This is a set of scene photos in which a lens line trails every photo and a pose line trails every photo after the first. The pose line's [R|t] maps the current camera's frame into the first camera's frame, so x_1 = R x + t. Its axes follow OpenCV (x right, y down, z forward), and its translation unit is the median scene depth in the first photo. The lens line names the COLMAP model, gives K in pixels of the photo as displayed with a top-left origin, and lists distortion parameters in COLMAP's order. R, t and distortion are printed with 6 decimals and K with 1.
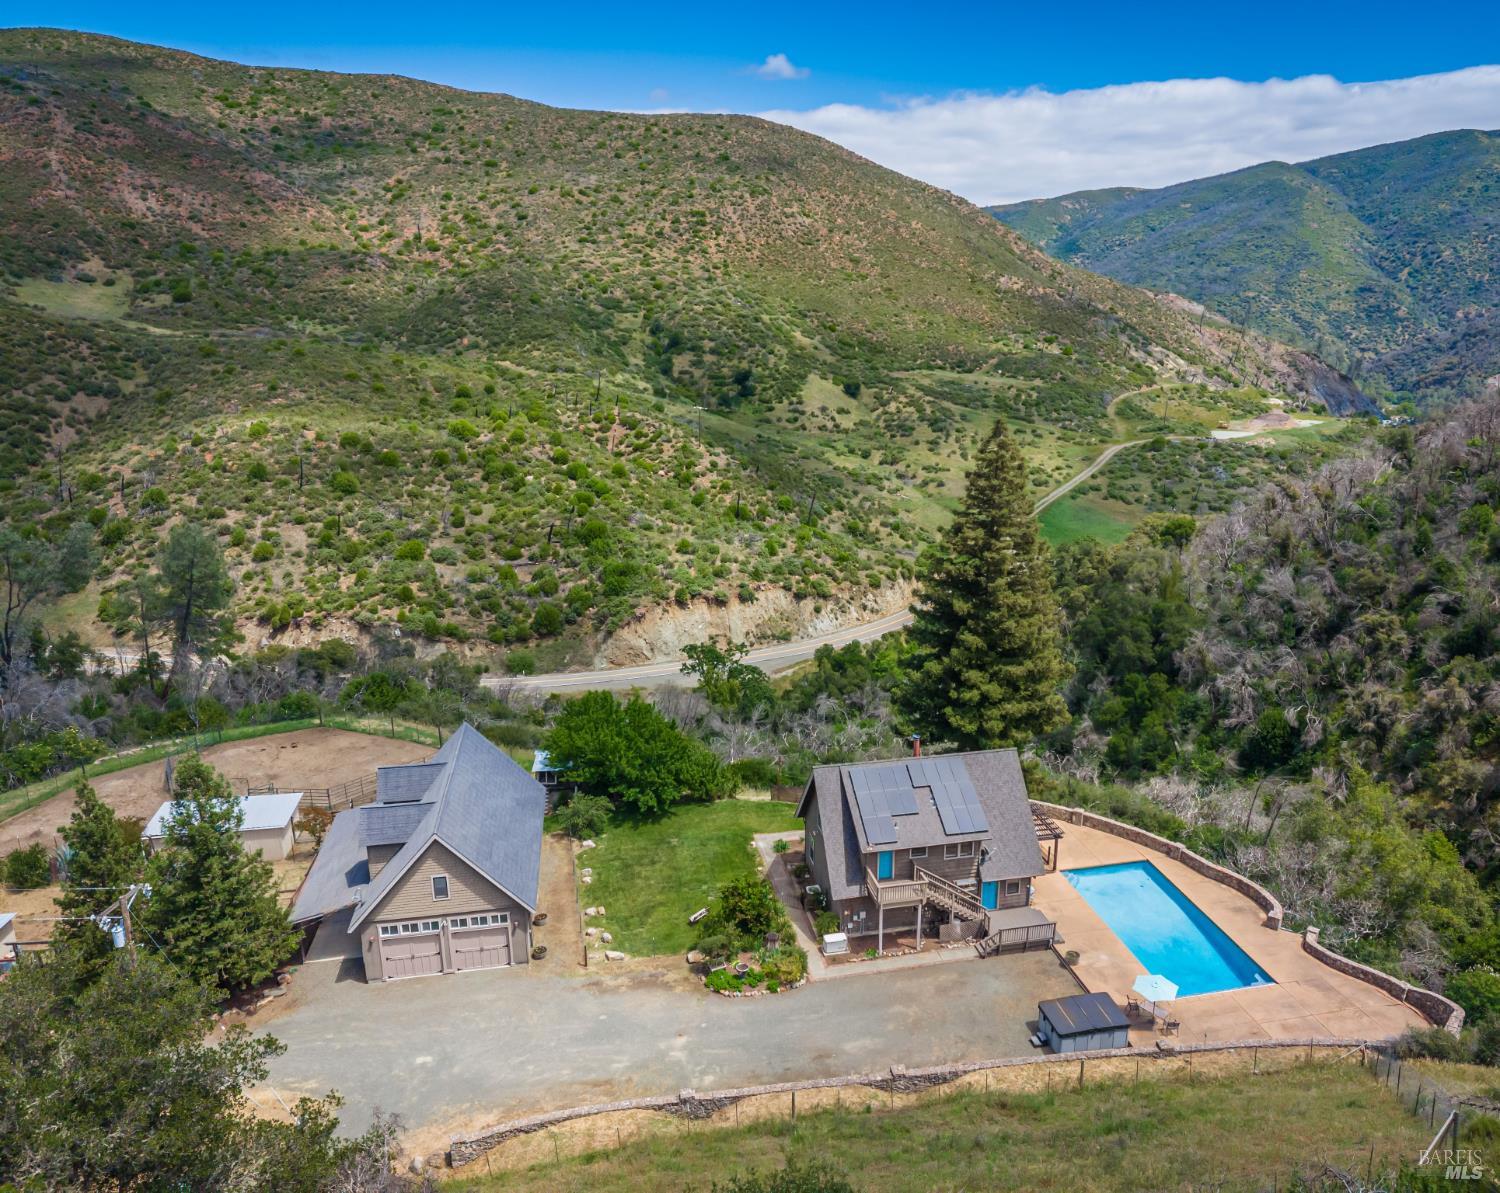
lens RADIAL K [[1073.9, 0, 750.0], [0, 1073.9, 596.5], [0, 0, 1]] dist [0.004892, -0.004719]
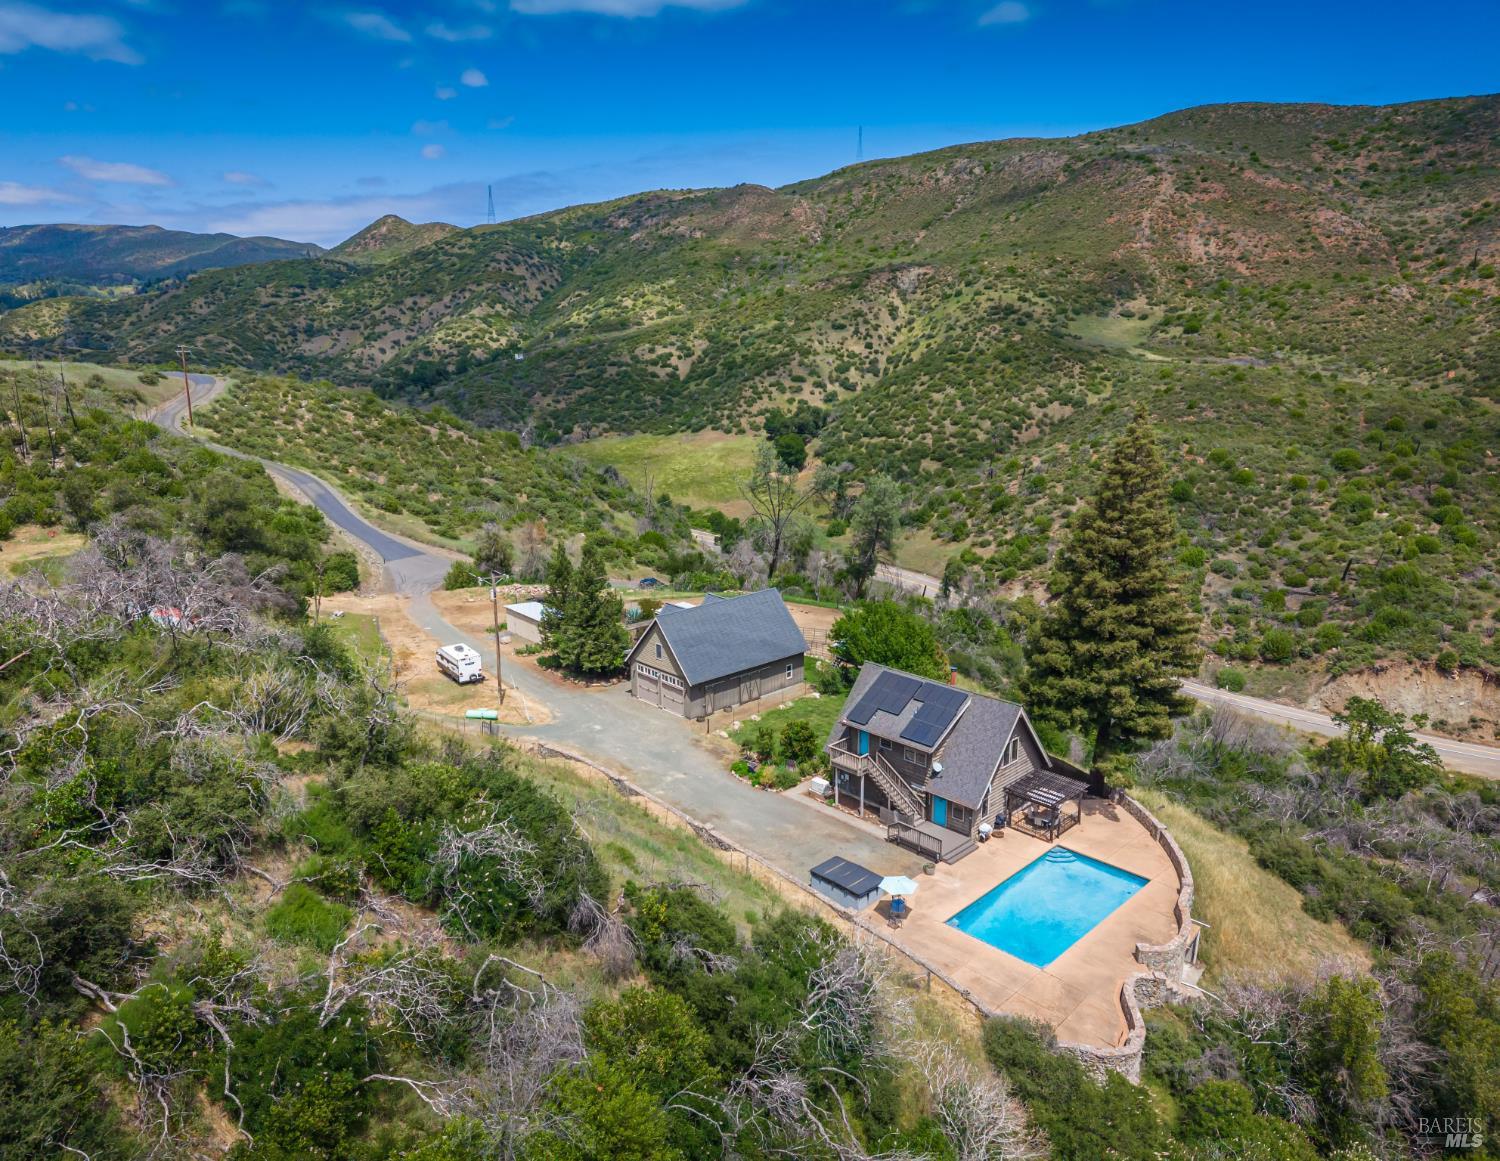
lens RADIAL K [[1072.9, 0, 750.0], [0, 1072.9, 580.5], [0, 0, 1]] dist [0.048565, -0.053149]
pose [[0.505685, 0.190878, -0.841337, 0.301965], [-0.235521, 0.968717, 0.078218, -0.000218], [0.829947, 0.158599, 0.534821, 0.052997]]
